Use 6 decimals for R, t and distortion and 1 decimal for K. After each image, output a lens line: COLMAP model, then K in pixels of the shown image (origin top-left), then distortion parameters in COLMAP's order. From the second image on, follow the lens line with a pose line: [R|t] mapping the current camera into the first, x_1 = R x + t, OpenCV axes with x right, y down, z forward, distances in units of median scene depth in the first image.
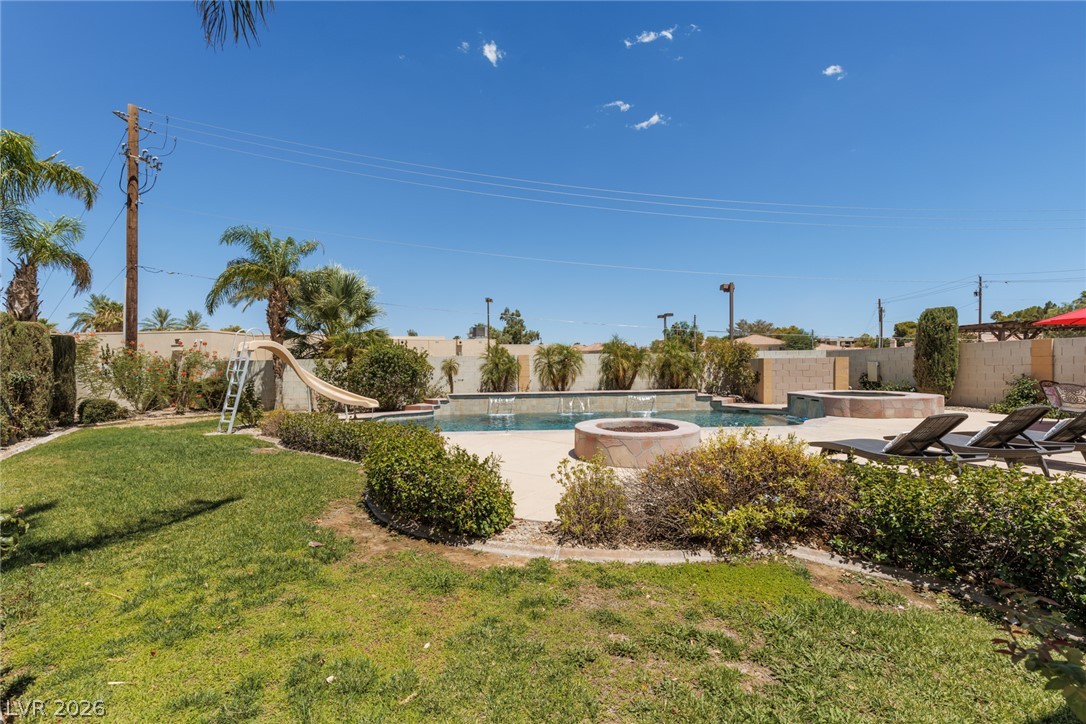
lens RADIAL K [[500.0, 0, 543.0], [0, 500.0, 362.0], [0, 0, 1]] dist [0.019718, -0.000001]
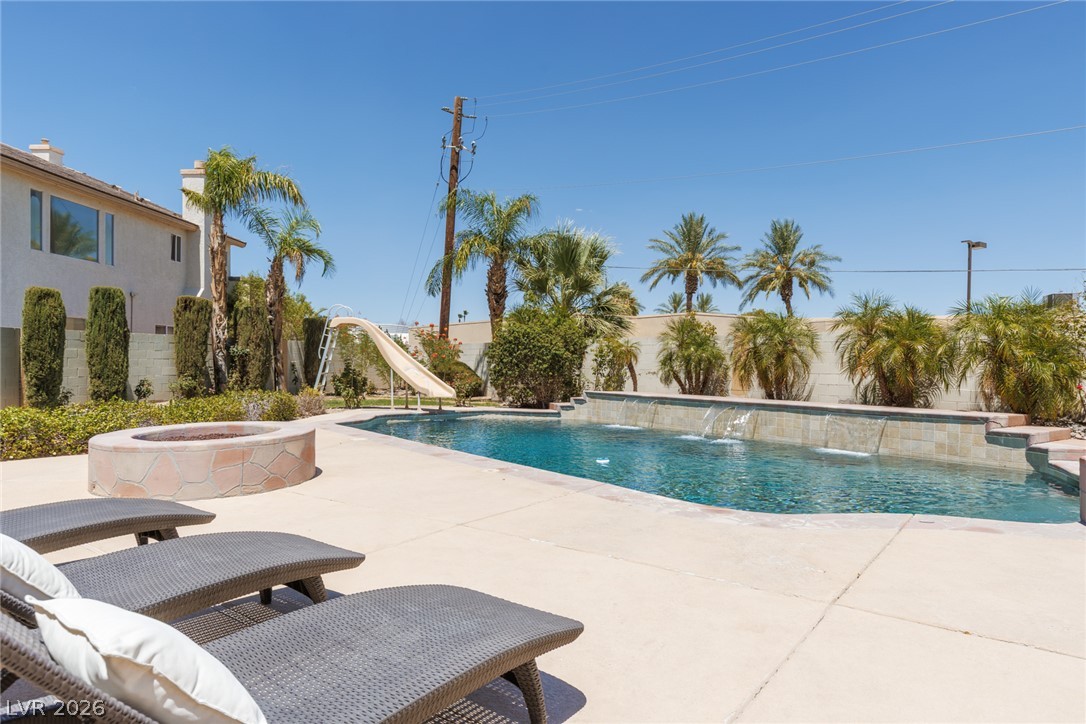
lens RADIAL K [[675.0, 0, 544.7], [0, 675.0, 367.0], [0, 0, 1]] dist [0.001733, -0.000551]
pose [[0.596671, 0.029903, -0.801929, 0.475087], [-0.016735, 0.999552, 0.024820, 0.008708], [0.802311, -0.001389, 0.596904, 0.357535]]
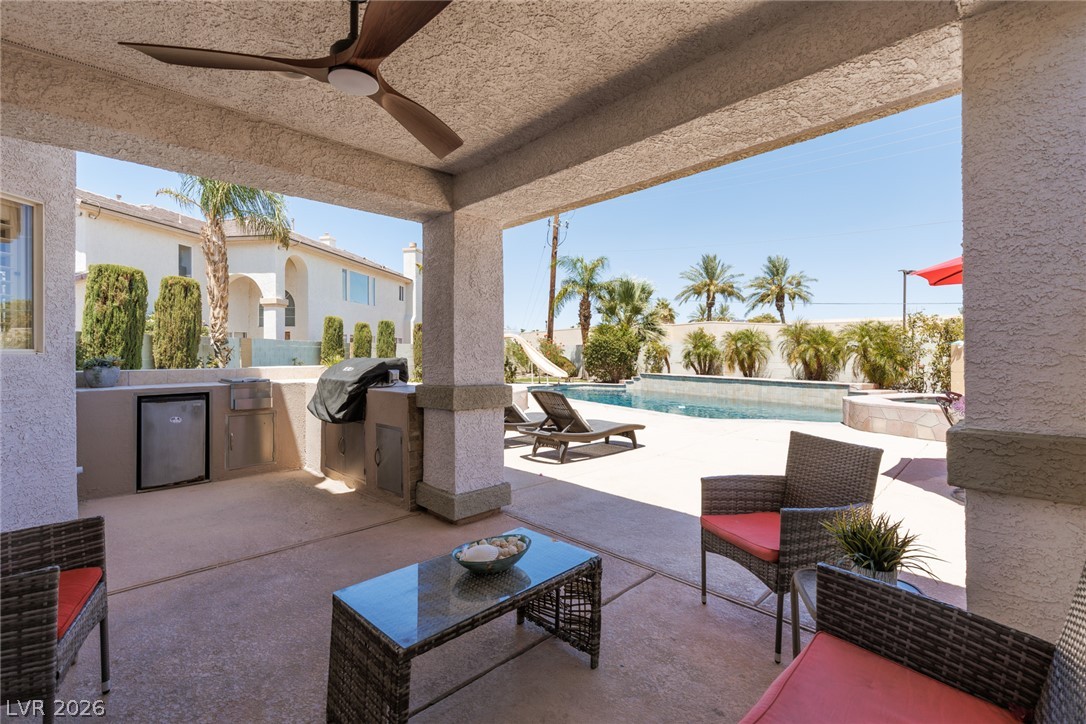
lens RADIAL K [[487.1, 0, 536.9], [0, 487.1, 353.9], [0, 0, 1]] dist [0.001171, -0.000019]
pose [[0.478250, 0.018768, -0.878023, 0.673552], [-0.003697, 0.999806, 0.019358, -0.004253], [0.878216, -0.006012, 0.478227, 0.180289]]
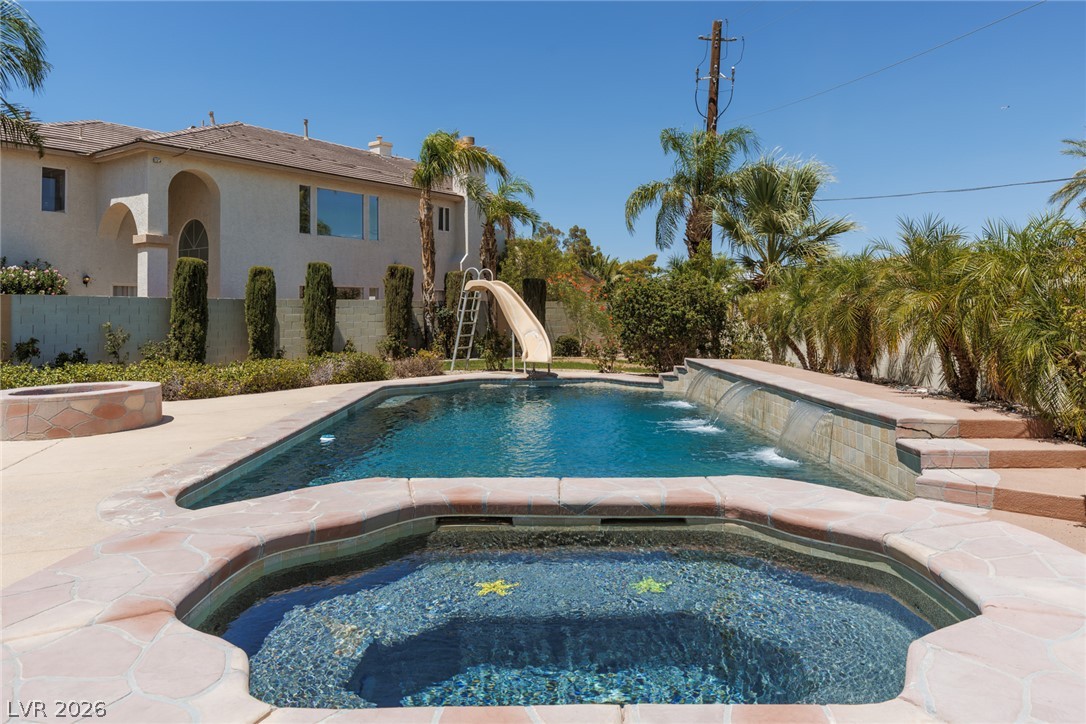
lens RADIAL K [[750.5, 0, 567.8], [0, 750.5, 301.5], [0, 0, 1]] dist [-0.000790, -0.002321]
pose [[0.051188, 0.002978, -0.998685, 0.605057], [0.005963, 0.999977, 0.003288, -0.003993], [0.998671, -0.006123, 0.051169, 0.738748]]
